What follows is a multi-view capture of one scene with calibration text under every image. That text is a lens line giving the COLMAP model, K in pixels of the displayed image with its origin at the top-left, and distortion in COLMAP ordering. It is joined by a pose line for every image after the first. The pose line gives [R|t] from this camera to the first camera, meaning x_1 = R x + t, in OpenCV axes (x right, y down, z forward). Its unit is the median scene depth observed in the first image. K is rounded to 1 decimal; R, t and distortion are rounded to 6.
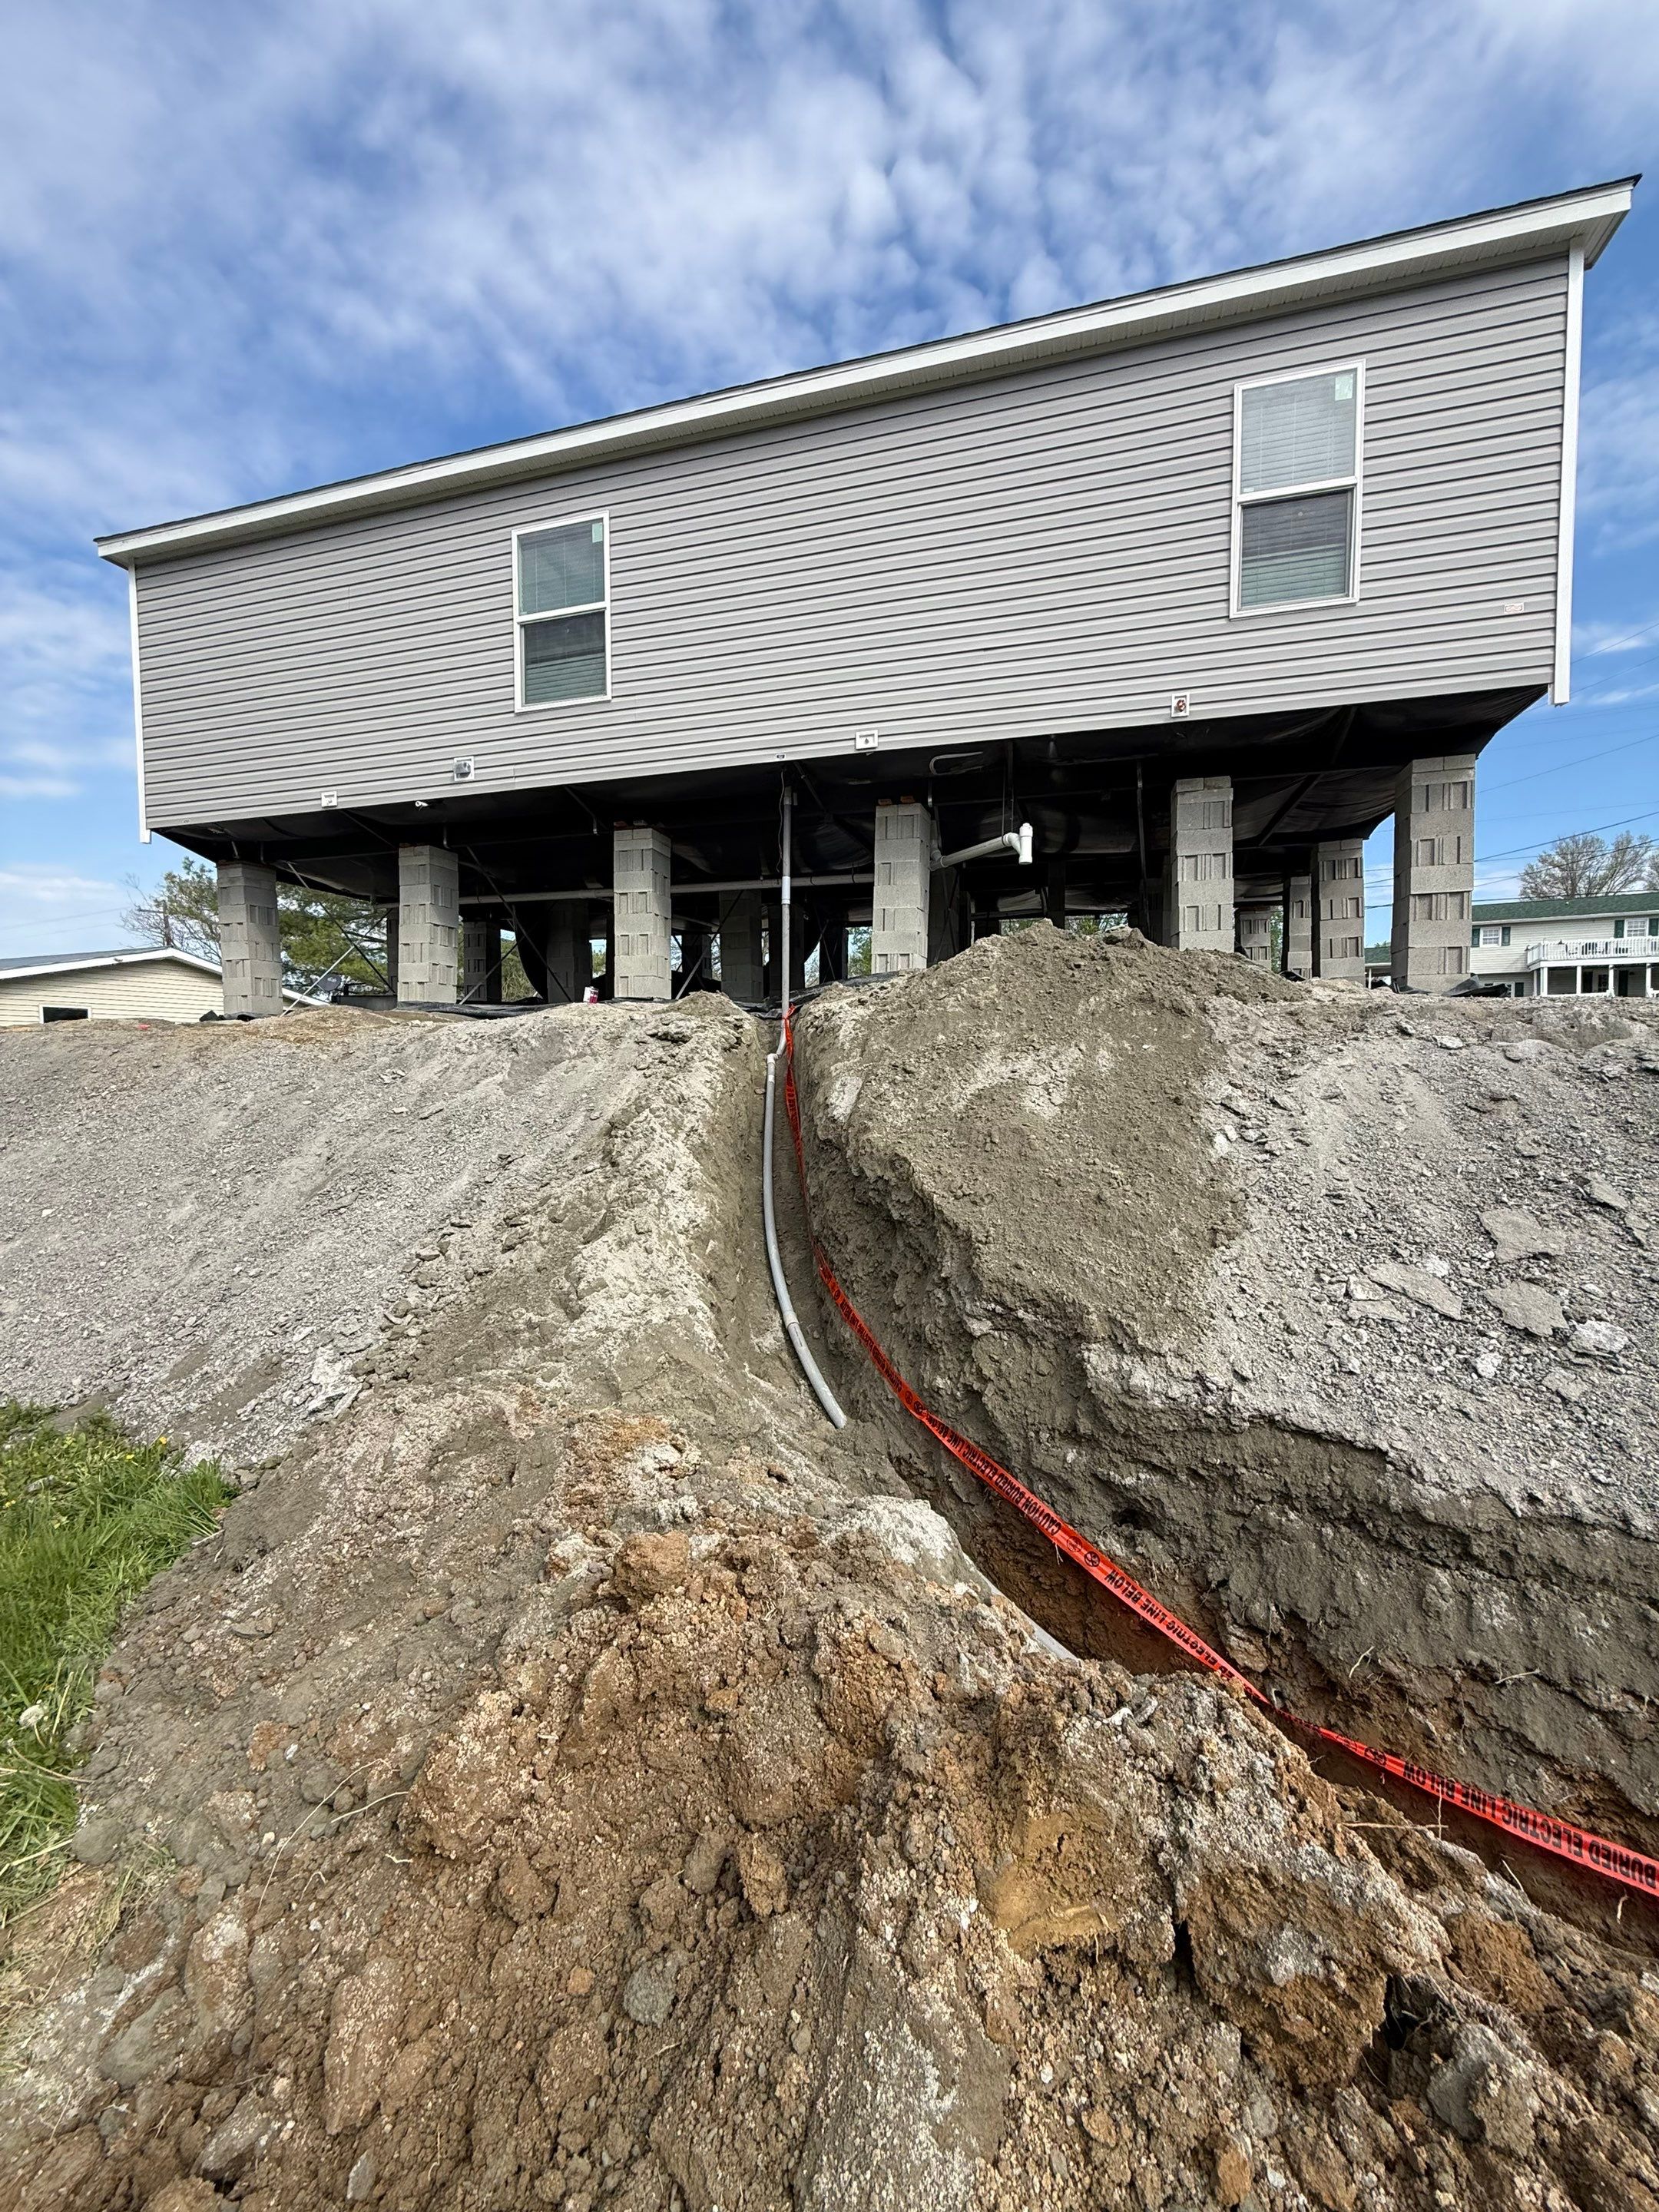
lens RADIAL K [[880.5, 0, 816.0], [0, 880.5, 1105.0], [0, 0, 1]] dist [-0.018121, 0.011624]
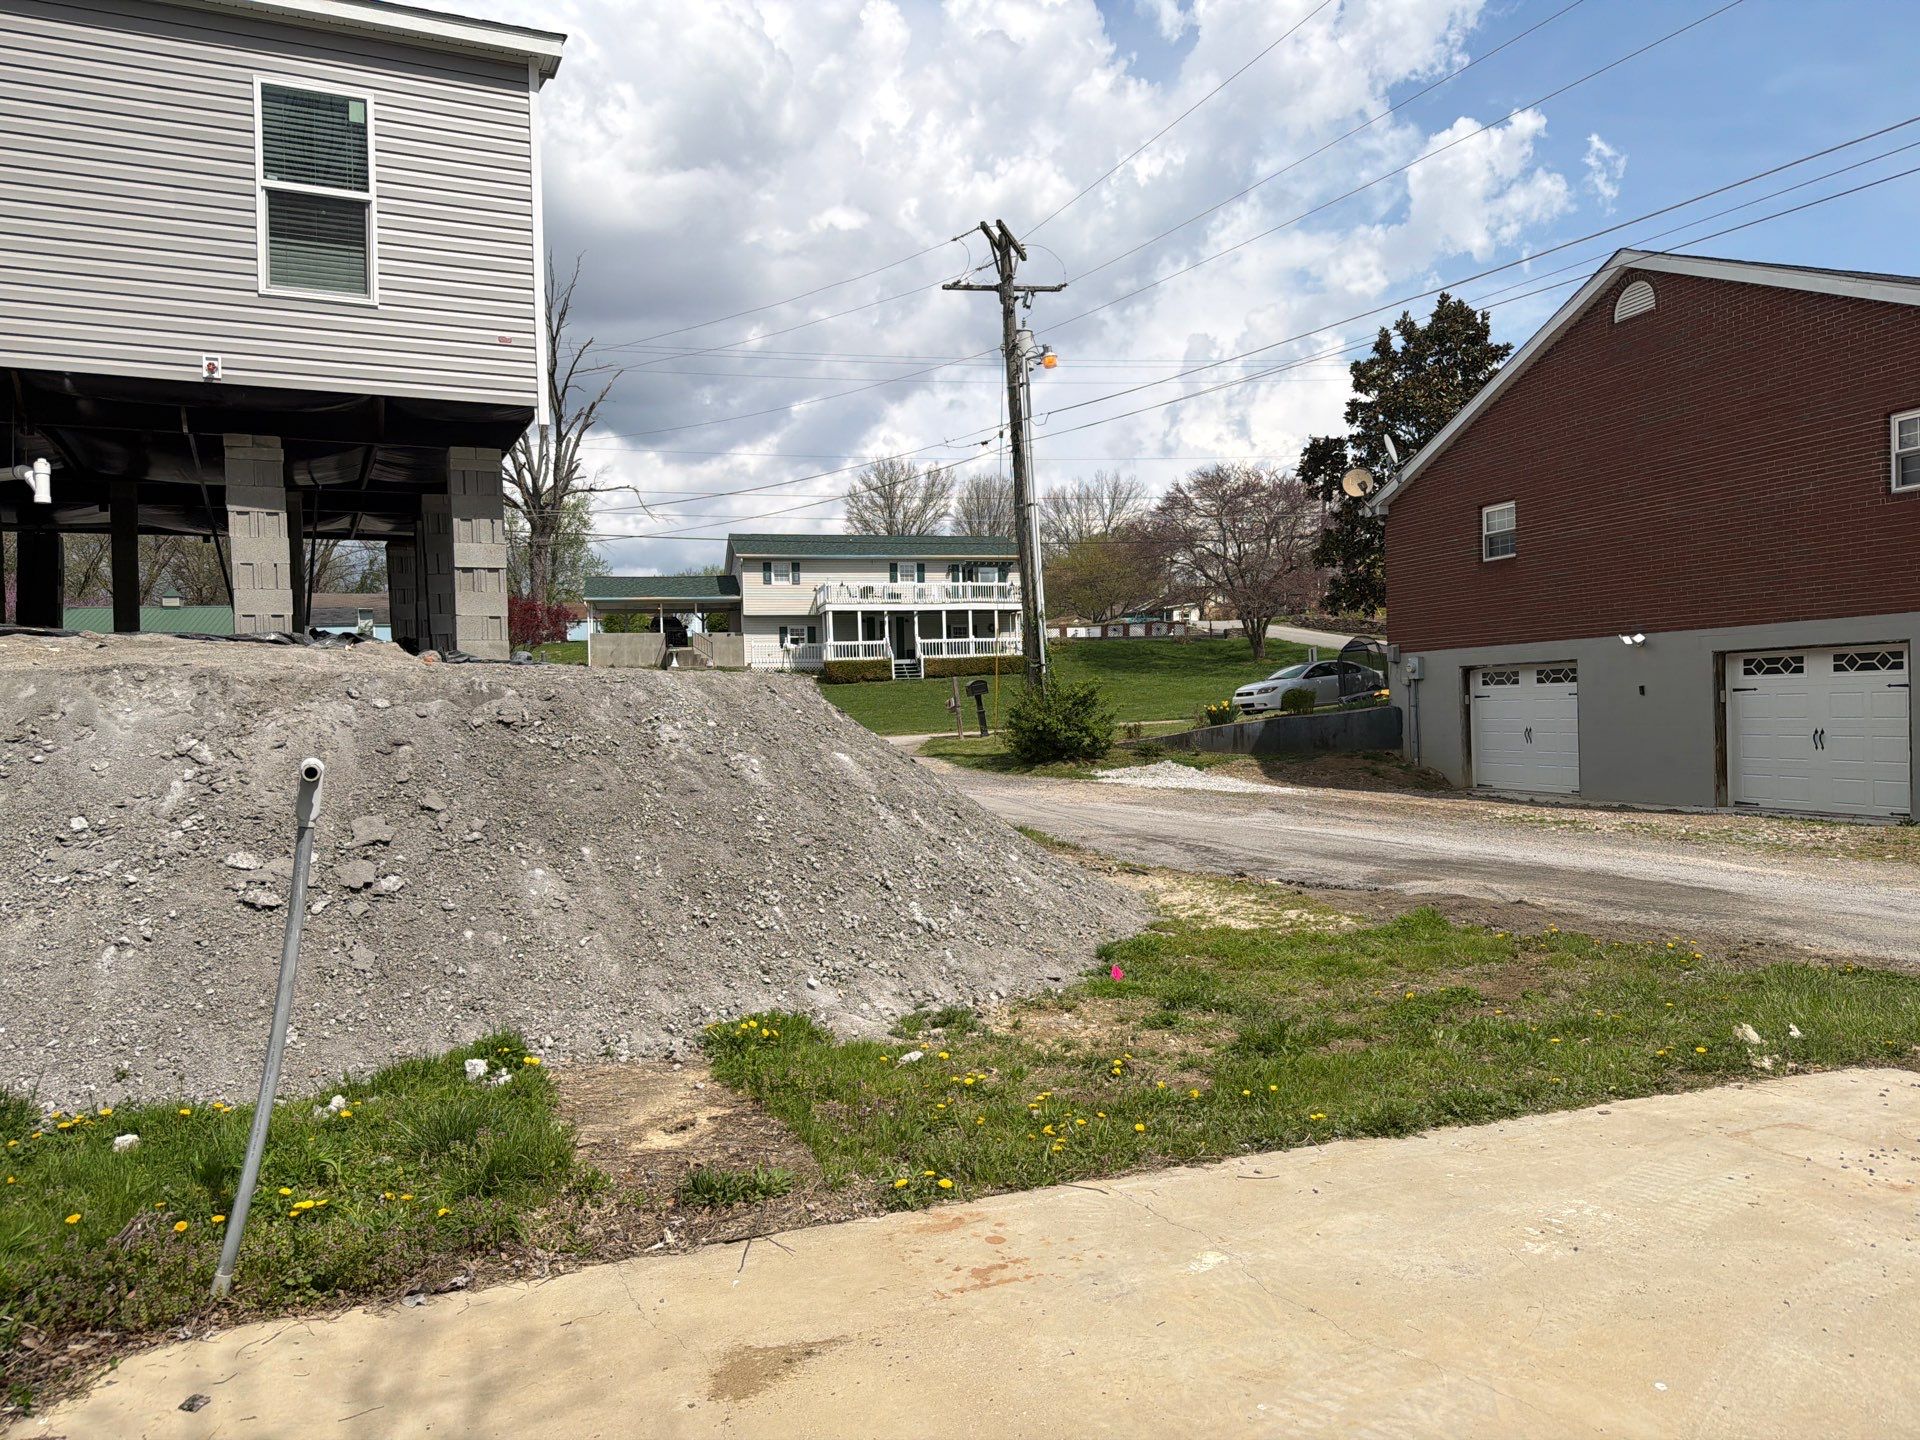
lens RADIAL K [[1351.8, 0, 942.1], [0, 1351.8, 720.3], [0, 0, 1]] dist [0.063890, -0.091256]
pose [[0.745184, -0.019265, 0.666580, -0.008465], [0.055839, 0.997875, -0.033585, 0.037408], [-0.664517, 0.062248, 0.744676, -0.577869]]
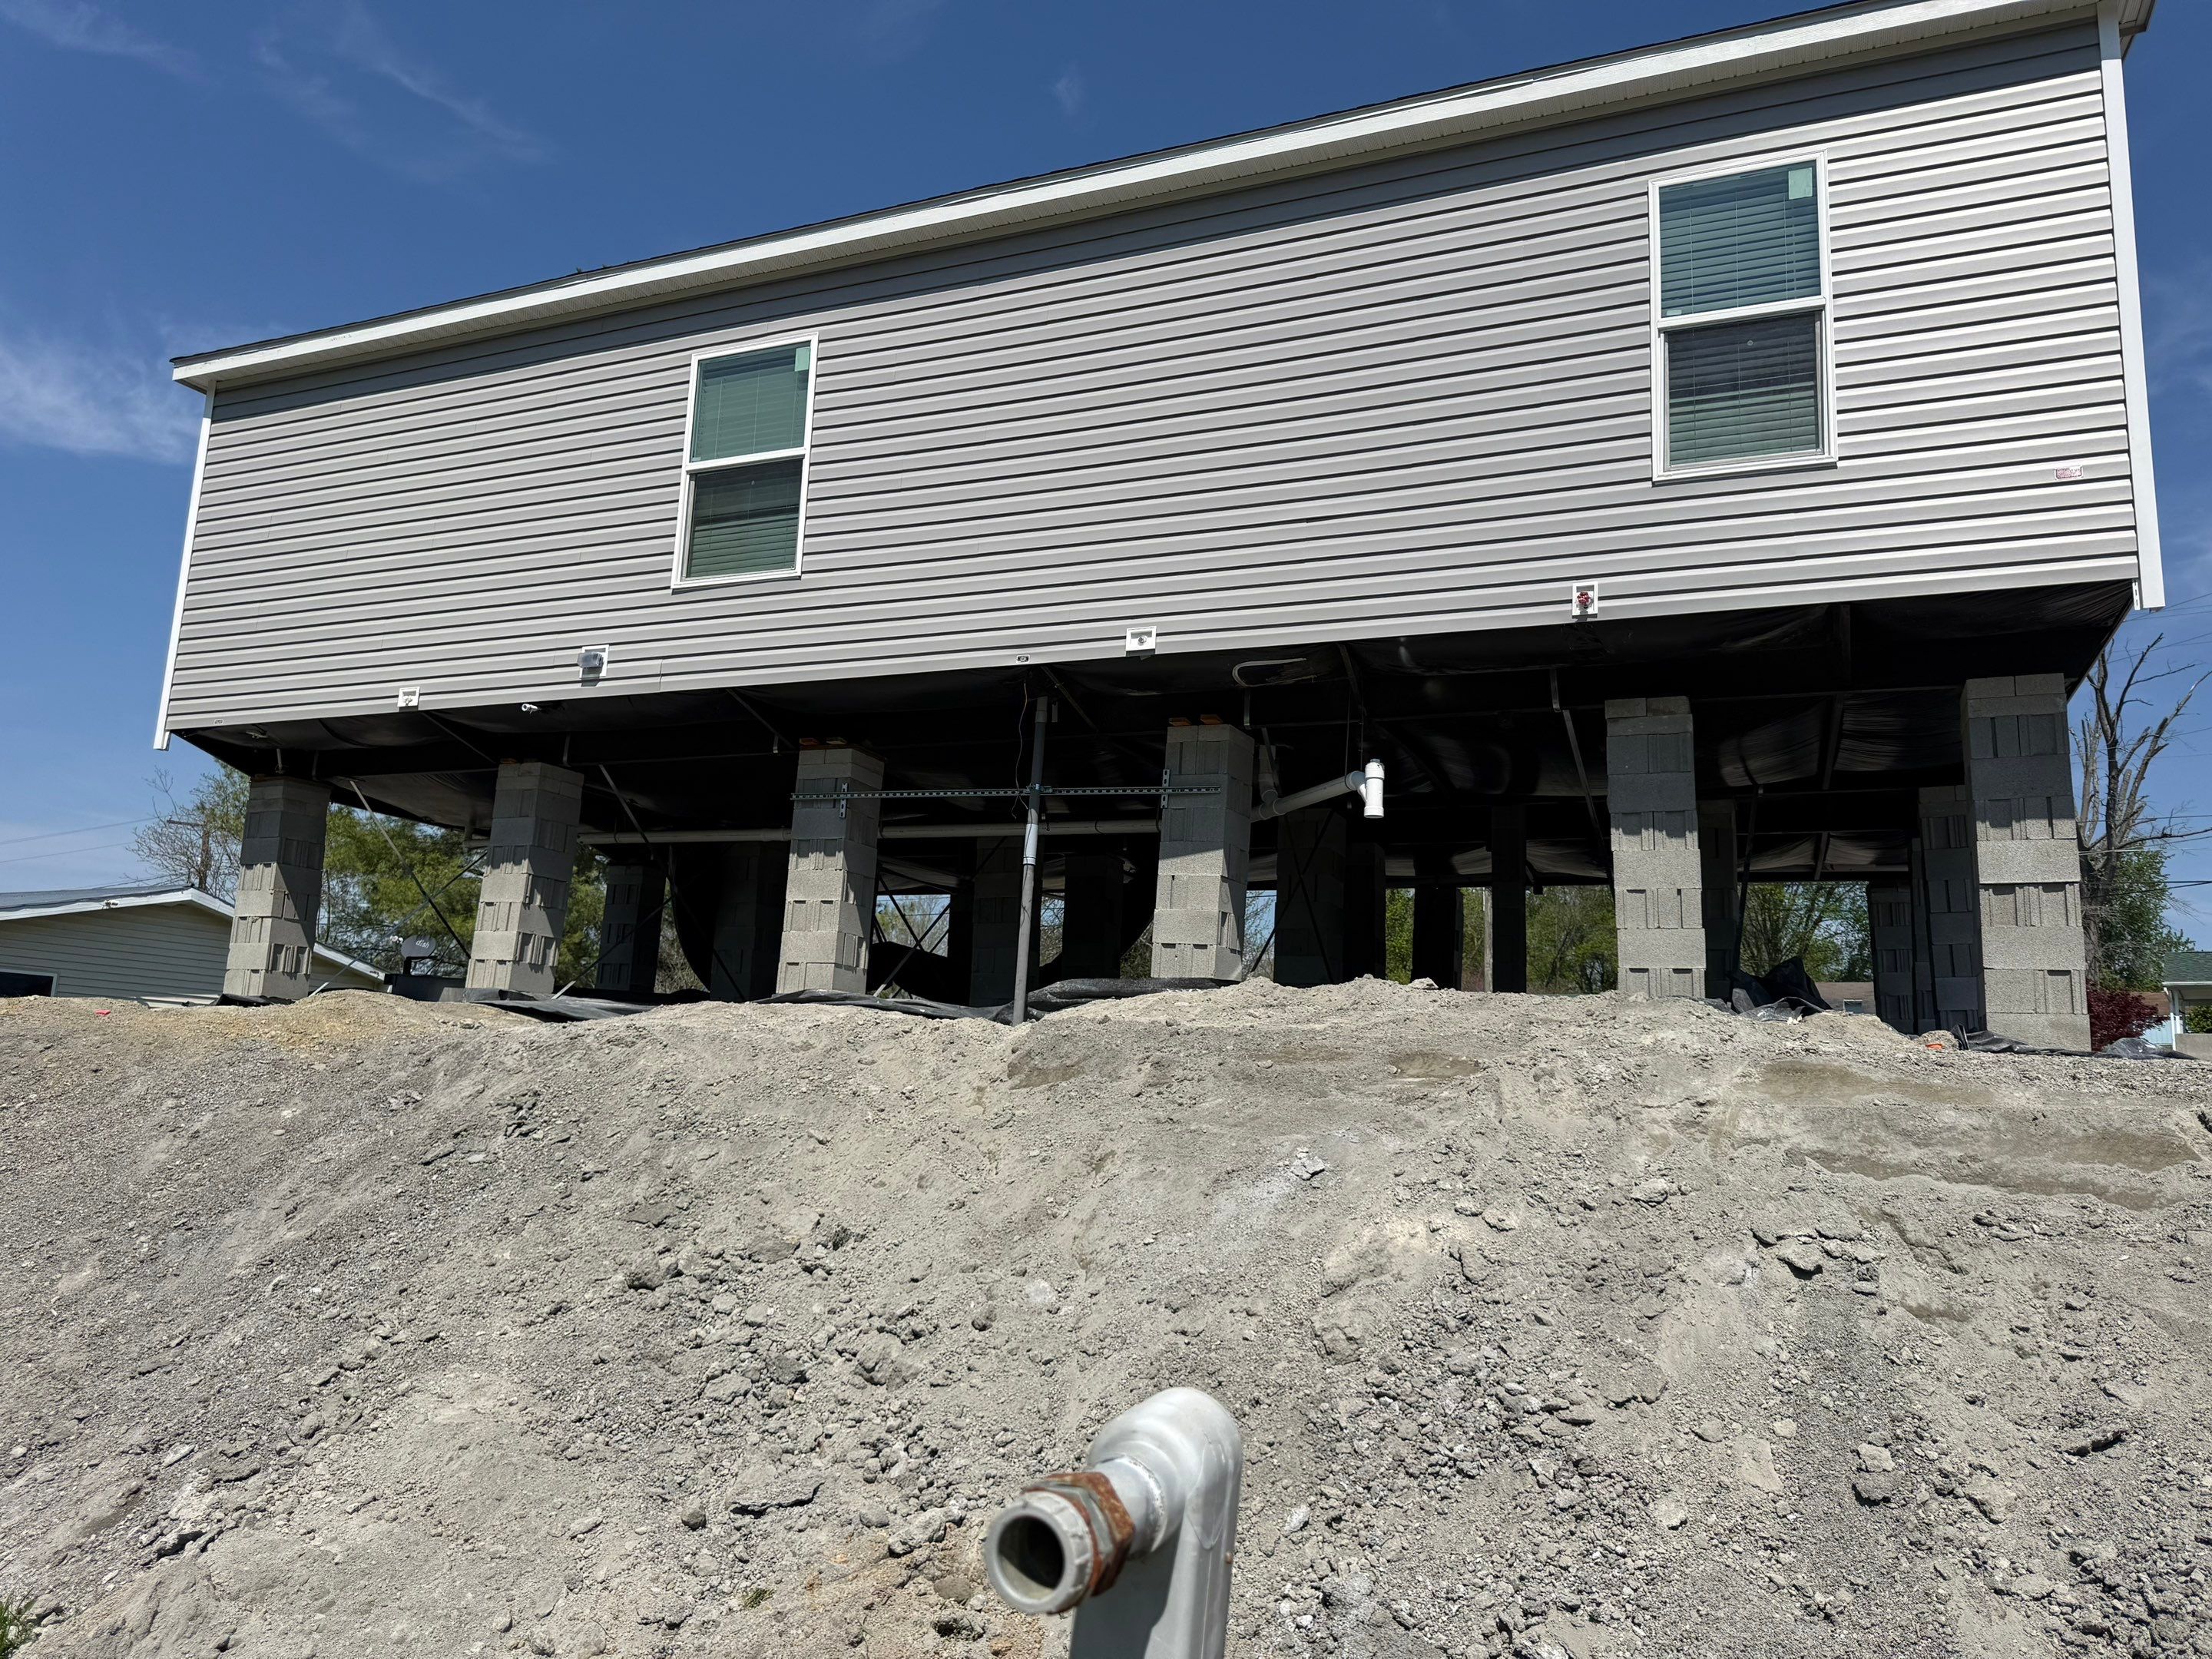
lens RADIAL K [[1557.4, 0, 1085.4], [0, 1557.4, 829.9], [0, 0, 1]] dist [0.063890, -0.091256]
pose [[0.991794, 0.026240, -0.125128, 0.159078], [-0.053834, 0.973430, -0.222565, 0.005914], [0.115964, 0.227474, 0.966855, -0.146625]]
